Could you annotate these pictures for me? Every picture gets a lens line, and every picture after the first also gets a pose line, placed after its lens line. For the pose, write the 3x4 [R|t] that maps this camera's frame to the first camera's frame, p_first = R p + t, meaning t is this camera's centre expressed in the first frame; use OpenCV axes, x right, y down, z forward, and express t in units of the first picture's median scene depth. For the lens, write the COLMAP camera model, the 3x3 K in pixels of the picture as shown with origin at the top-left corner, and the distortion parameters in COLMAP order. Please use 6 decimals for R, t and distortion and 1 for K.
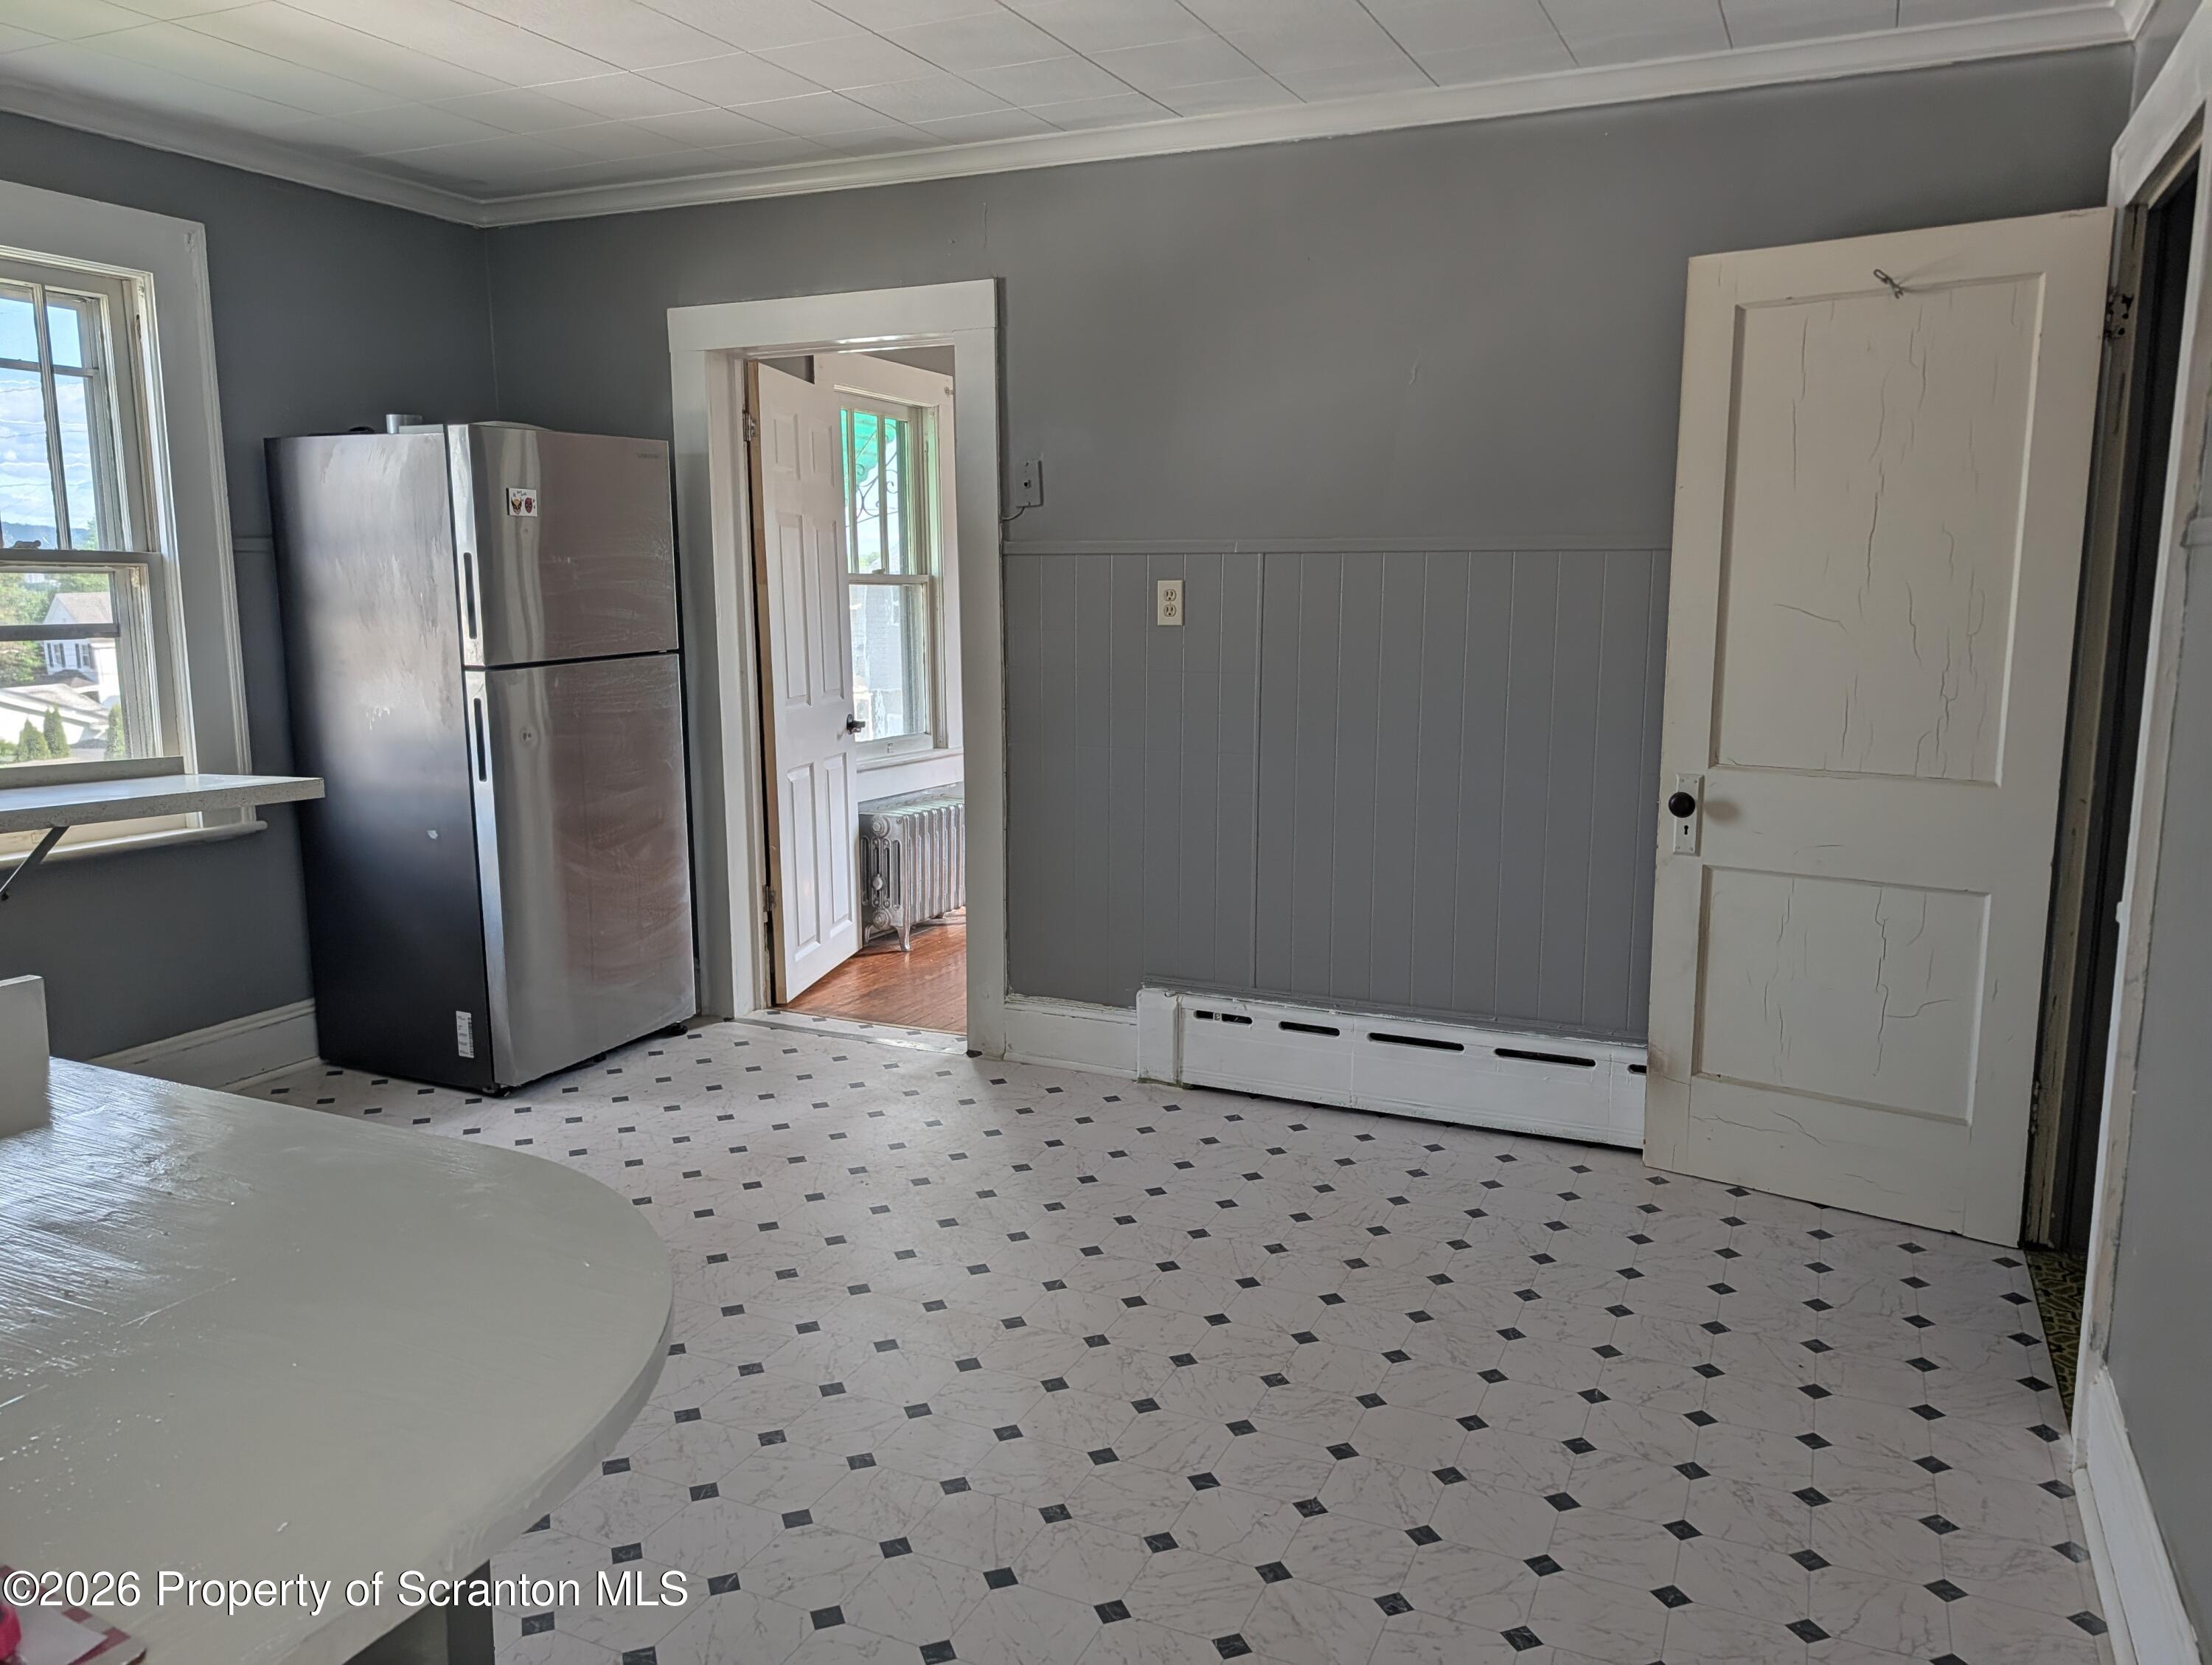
lens RADIAL K [[1617.0, 0, 1126.9], [0, 1617.0, 833.7], [0, 0, 1]] dist [0.070999, -0.079111]
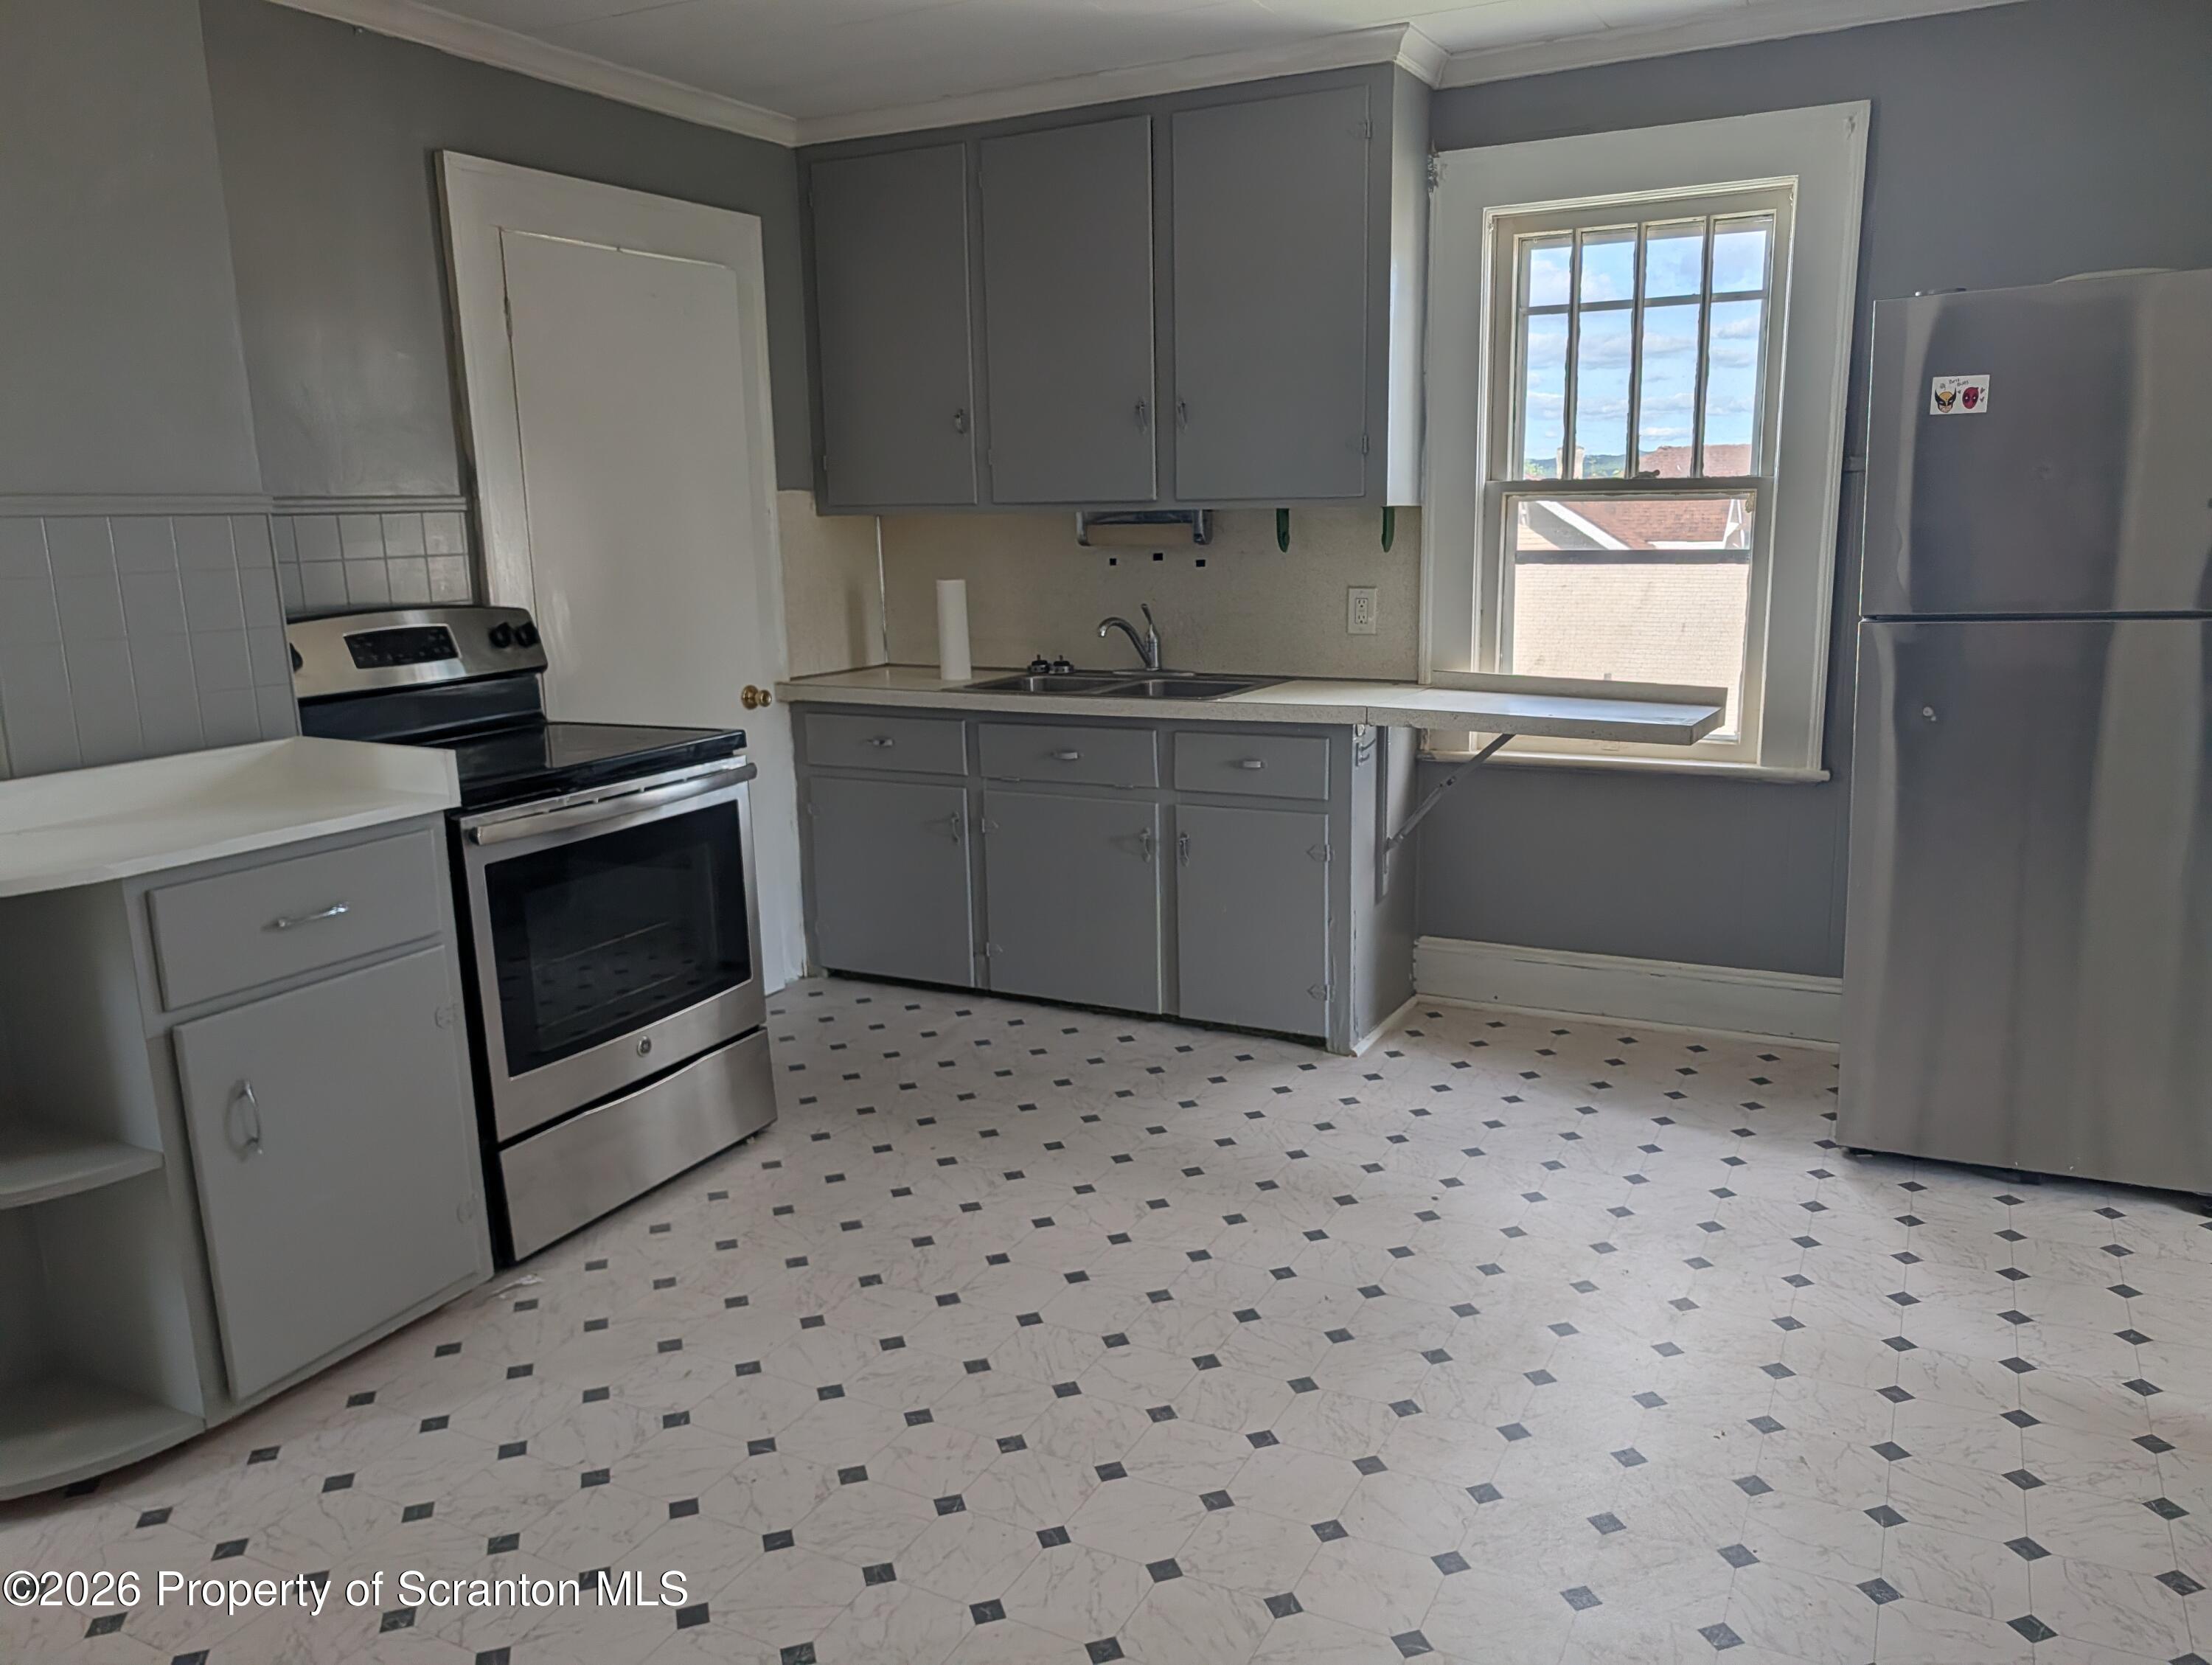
lens RADIAL K [[1617.0, 0, 1126.9], [0, 1617.0, 833.7], [0, 0, 1]] dist [0.070999, -0.079111]
pose [[-0.056404, 0.192811, -0.979613, 0.413831], [-0.135239, 0.970657, 0.198835, -0.108644], [0.989206, 0.143697, -0.028673, 0.686988]]
